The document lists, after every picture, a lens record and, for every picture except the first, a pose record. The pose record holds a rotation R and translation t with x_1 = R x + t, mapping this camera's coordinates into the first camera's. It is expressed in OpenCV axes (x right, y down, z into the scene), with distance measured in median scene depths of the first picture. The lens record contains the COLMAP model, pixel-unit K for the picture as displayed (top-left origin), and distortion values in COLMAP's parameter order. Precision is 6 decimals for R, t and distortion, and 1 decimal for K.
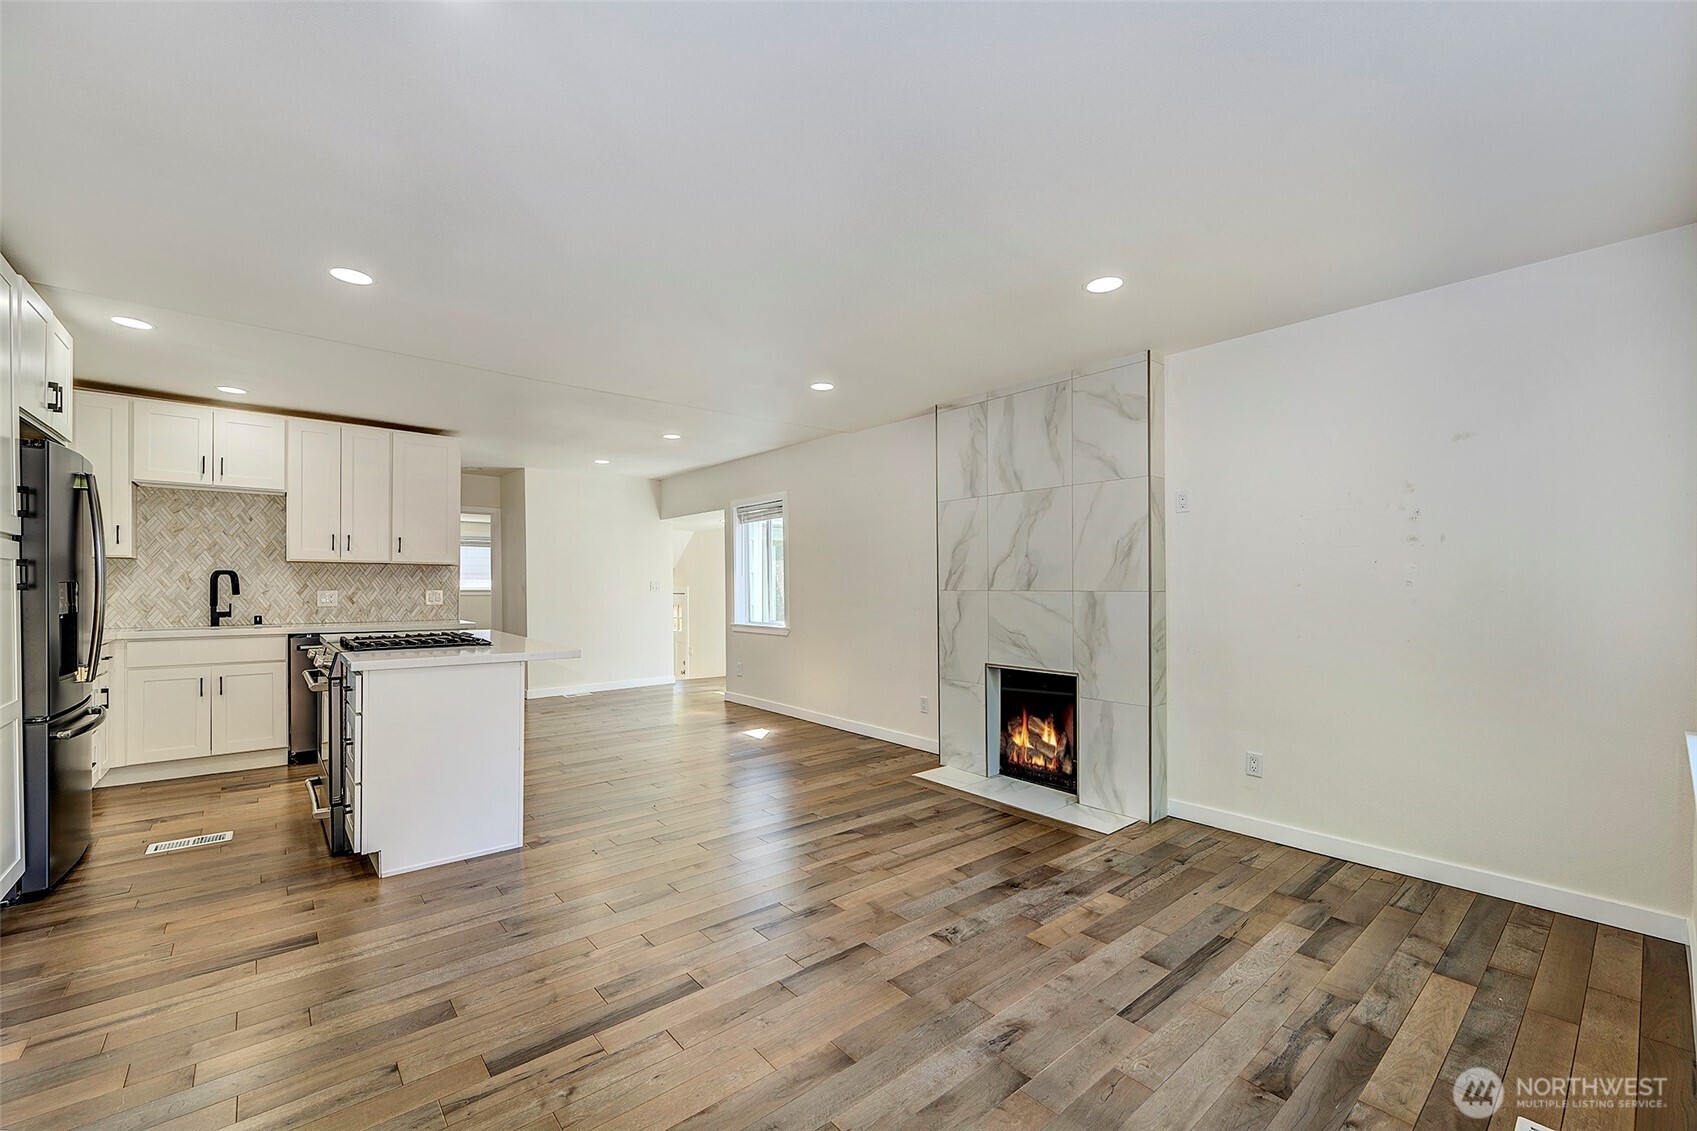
lens RADIAL K [[690.5, 0, 848.0], [0, 690.5, 582.0], [0, 0, 1]] dist [0.001600, -0.000201]
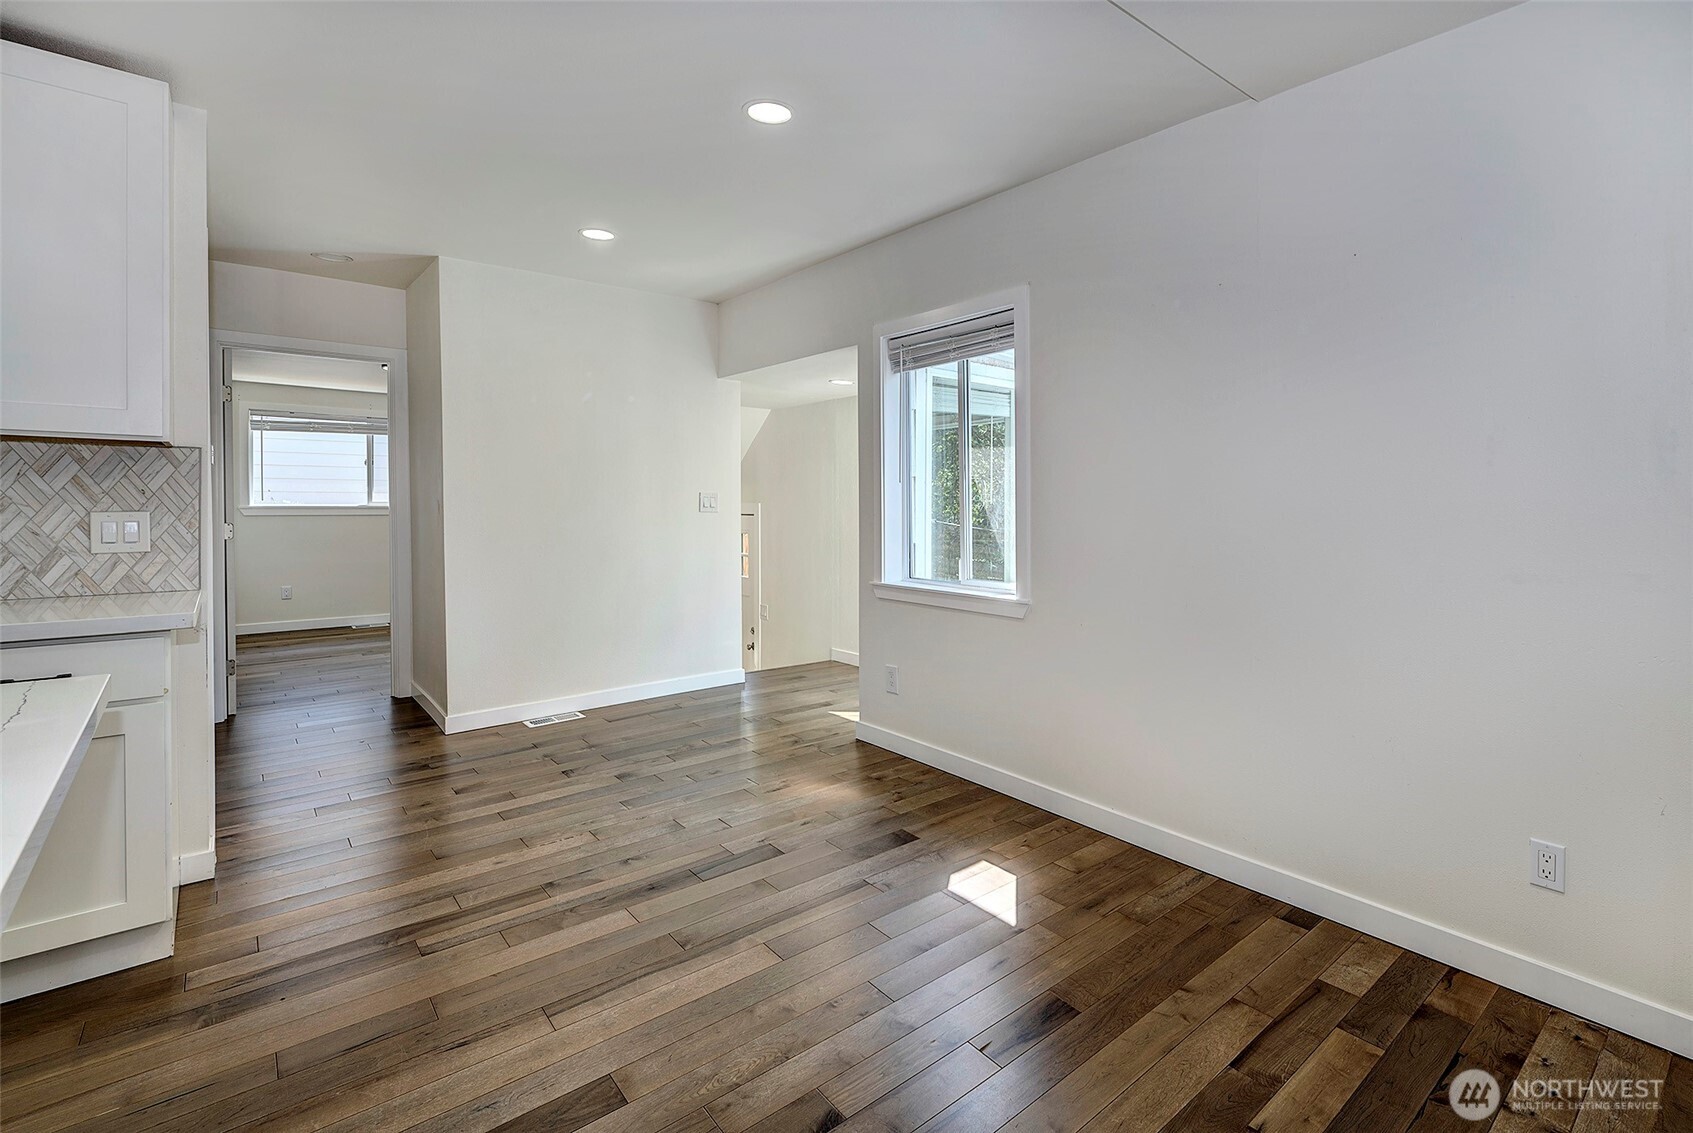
lens RADIAL K [[780.1, 0, 943.1], [0, 780.1, 517.9], [0, 0, 1]] dist [-0.000136, 0.000036]
pose [[0.998958, 0.006248, 0.045203, -0.258795], [-0.007392, 0.999656, 0.025183, 0.001564], [-0.045030, -0.025491, 0.998660, 0.813560]]
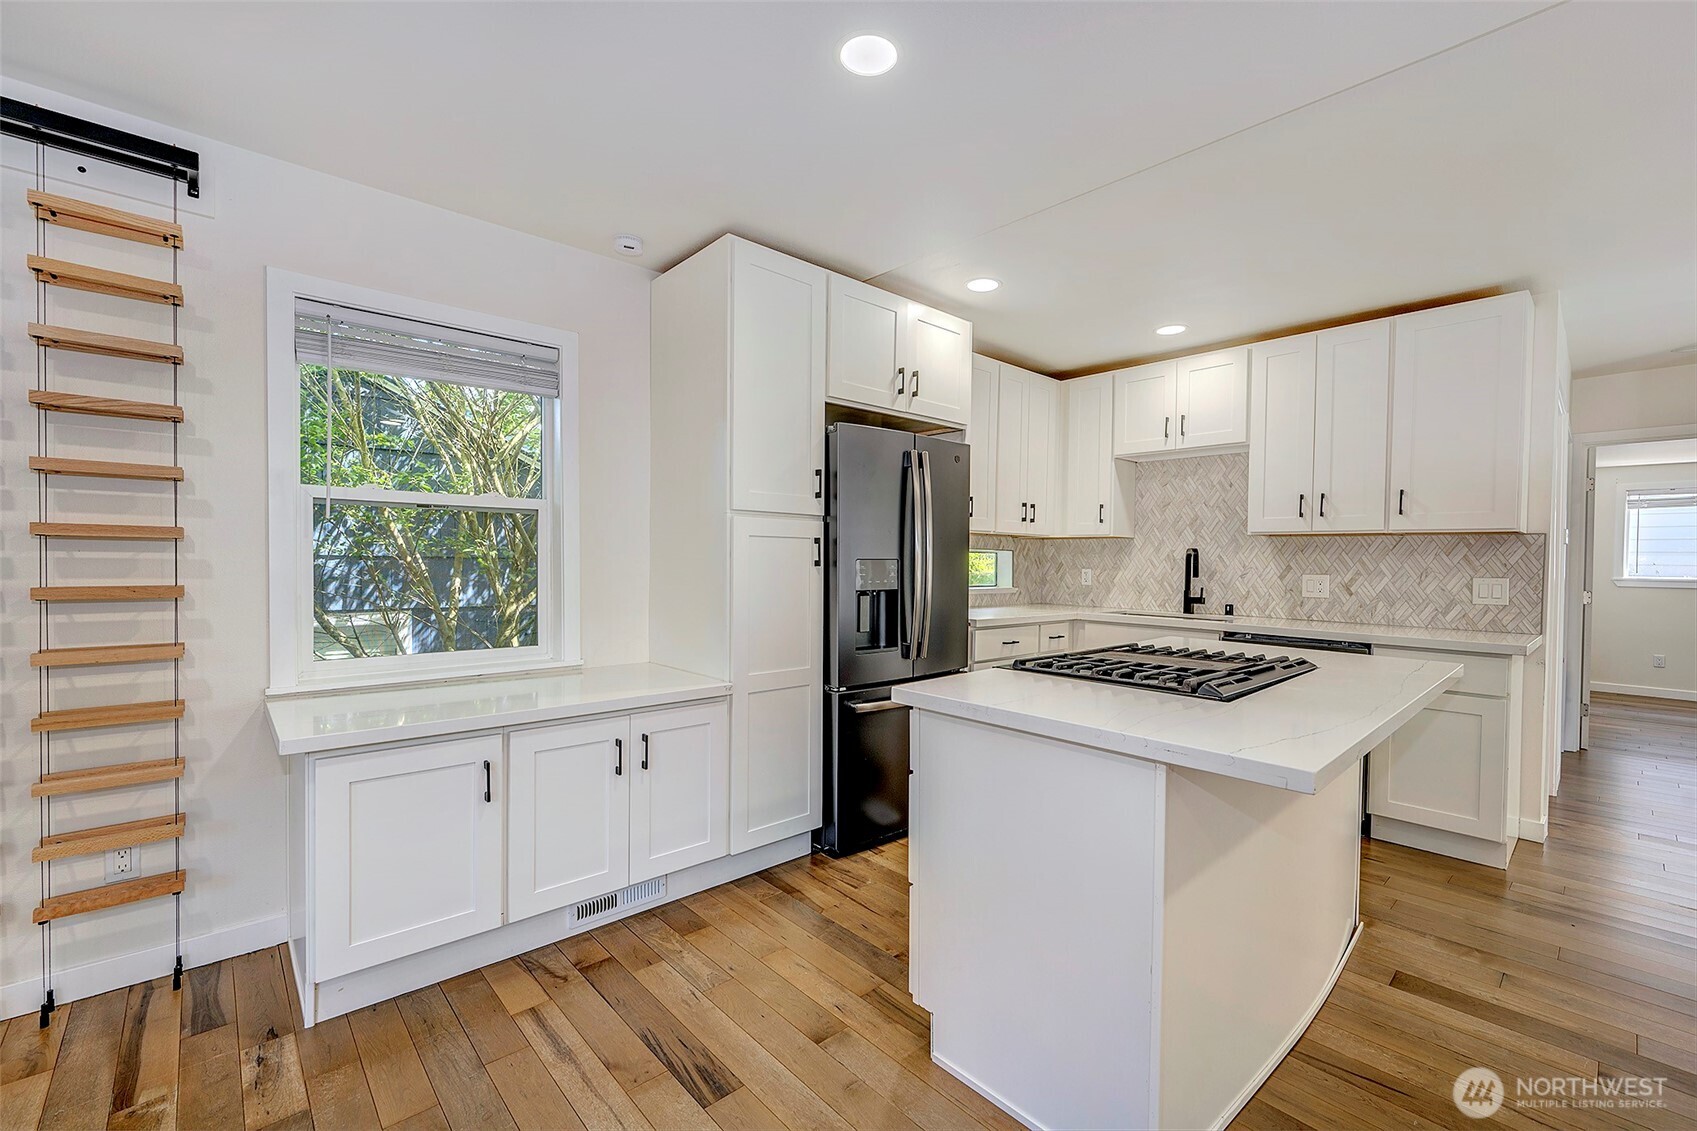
lens RADIAL K [[708.6, 0, 847.4], [0, 708.6, 571.6], [0, 0, 1]] dist [0.000986, 0.000173]
pose [[0.036579, 0.015687, -0.999208, -0.057859], [-0.007206, 0.999855, 0.015434, 0.001724], [0.999305, 0.006636, 0.036687, 0.653802]]
